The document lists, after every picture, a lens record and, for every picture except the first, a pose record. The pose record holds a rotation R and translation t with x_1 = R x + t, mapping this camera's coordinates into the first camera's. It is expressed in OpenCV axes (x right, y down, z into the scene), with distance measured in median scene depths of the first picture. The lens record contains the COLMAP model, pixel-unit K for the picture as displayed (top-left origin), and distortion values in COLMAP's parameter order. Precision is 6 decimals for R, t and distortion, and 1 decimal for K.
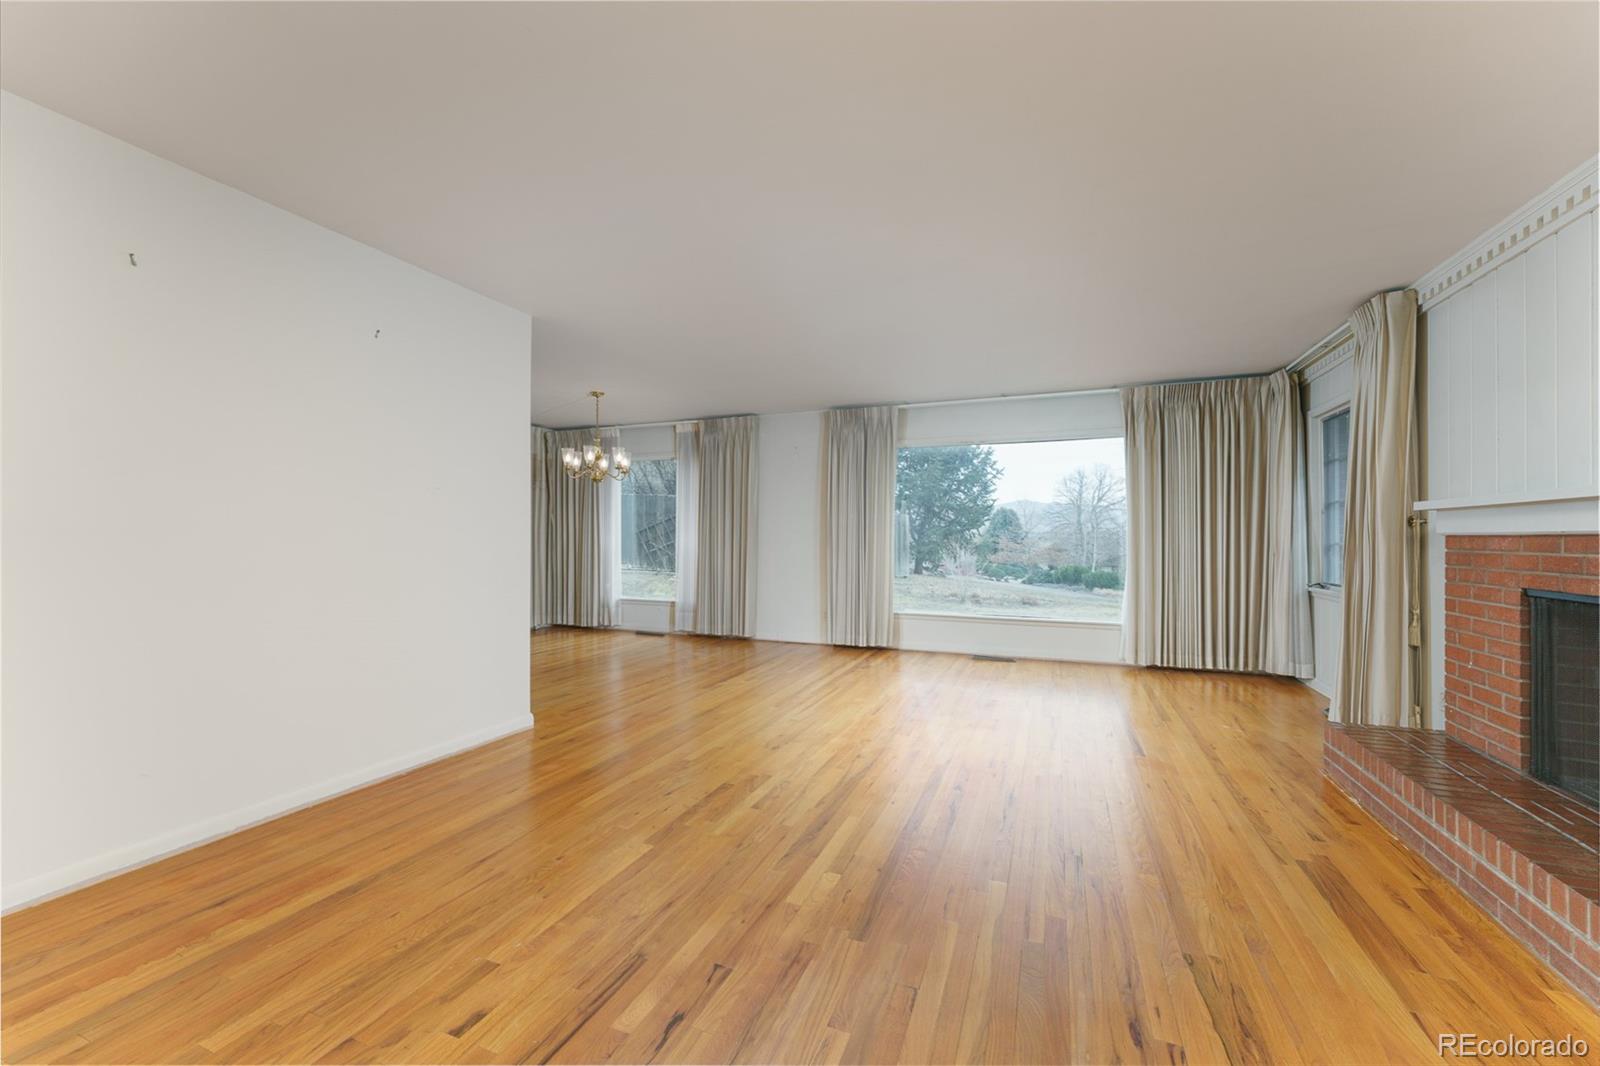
lens RADIAL K [[631.2, 0, 805.1], [0, 631.2, 541.3], [0, 0, 1]] dist [-0.001243, -0.000037]
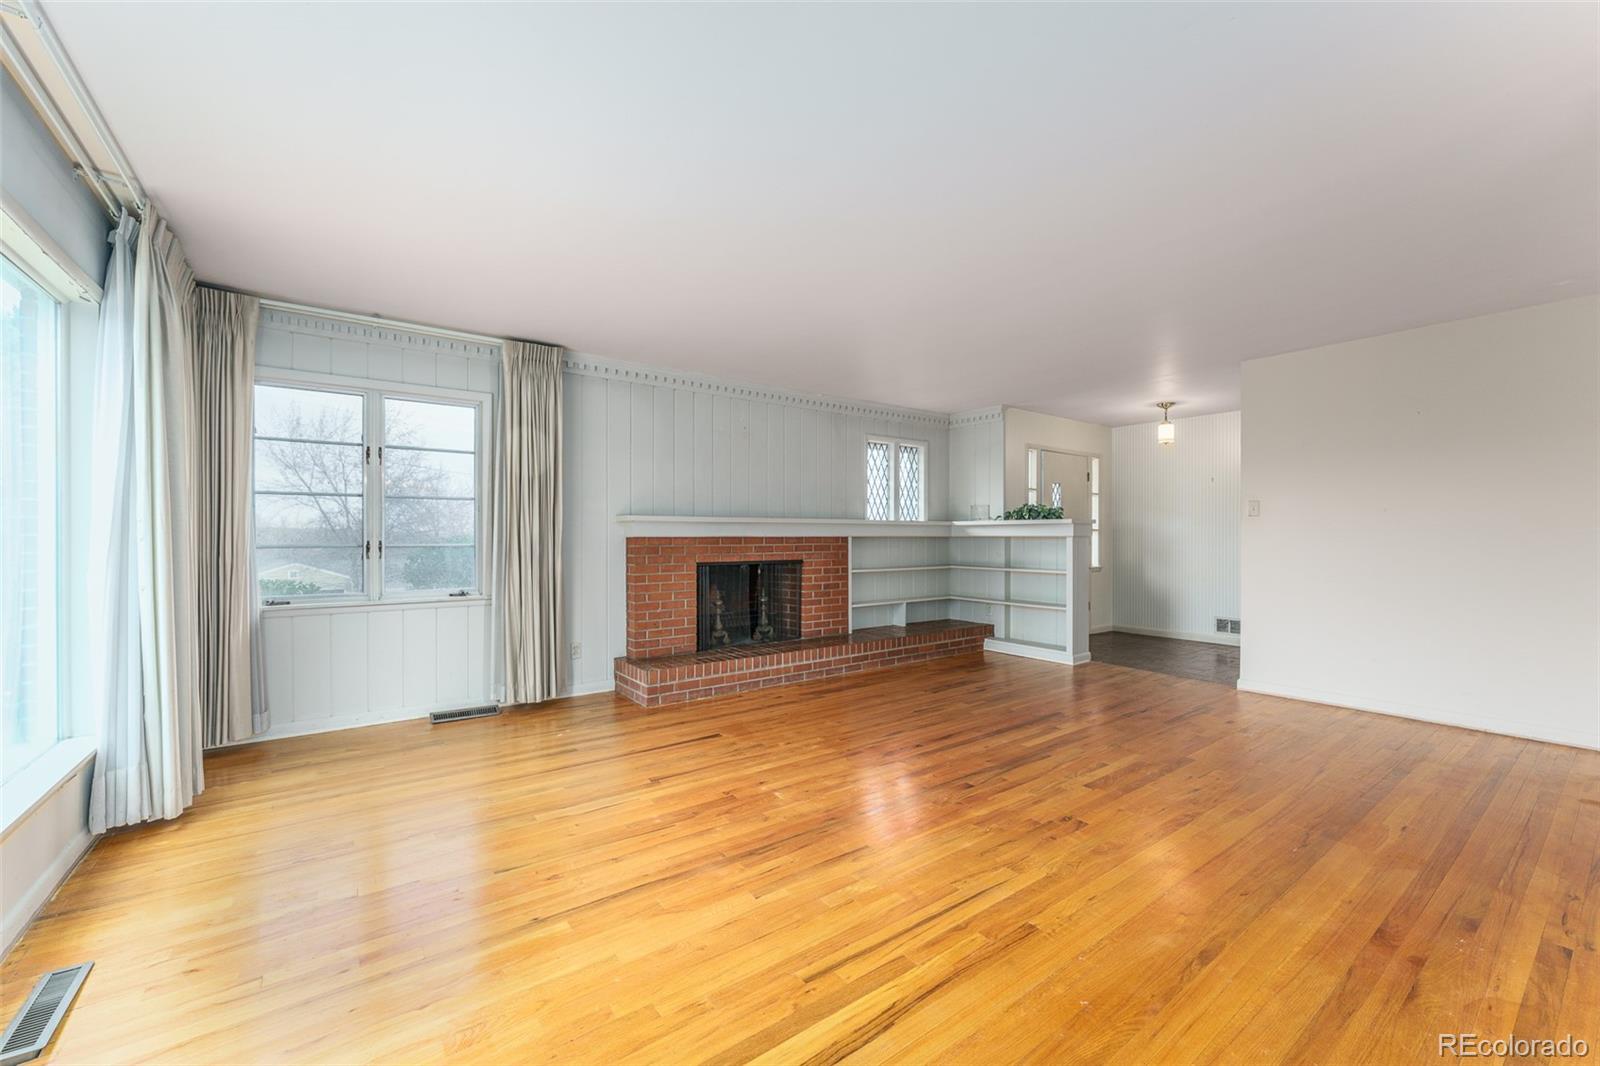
lens RADIAL K [[631.2, 0, 808.5], [0, 631.2, 535.0], [0, 0, 1]] dist [-0.001243, -0.000037]
pose [[-0.856585, -0.000728, 0.516005, -0.177137], [0.002237, 0.999984, 0.005123, -0.018463], [-0.516001, 0.005542, -0.856570, 1.886776]]
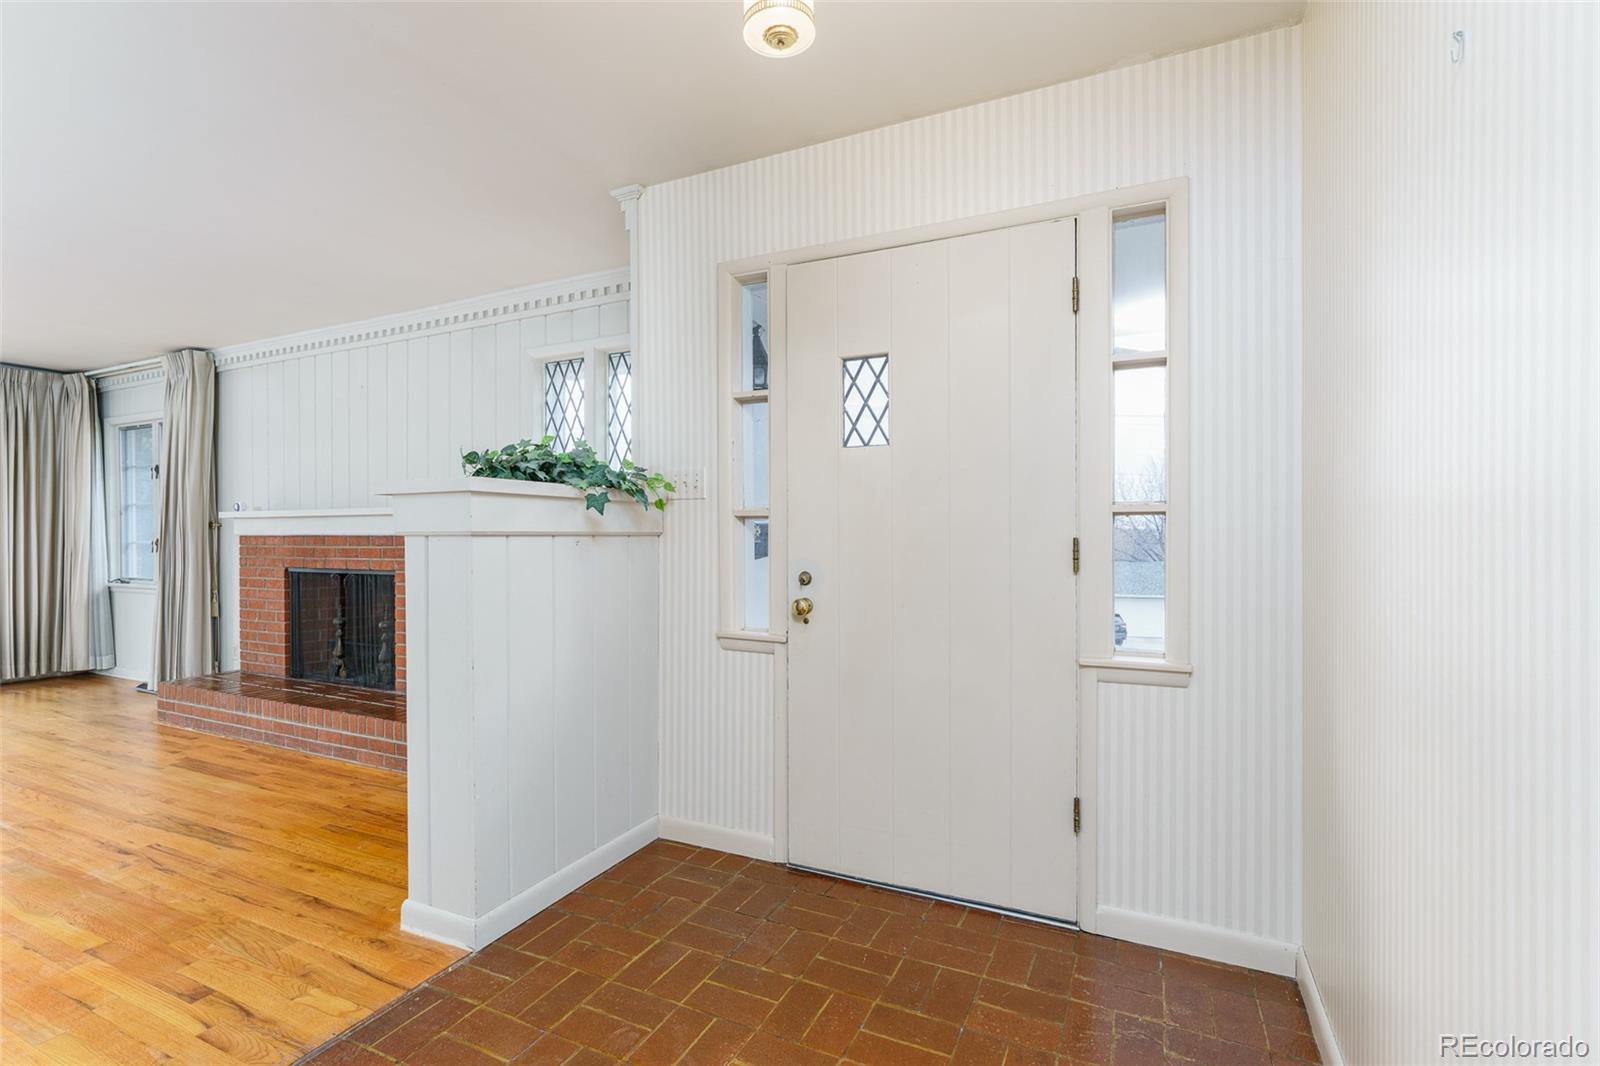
lens RADIAL K [[729.8, 0, 800.3], [0, 729.8, 537.7], [0, 0, 1]] dist [-0.003748, -0.000573]
pose [[0.059752, -0.003875, 0.998206, -0.524376], [0.005405, 0.999979, 0.003559, -0.002949], [-0.998199, 0.005183, 0.059772, -0.355285]]
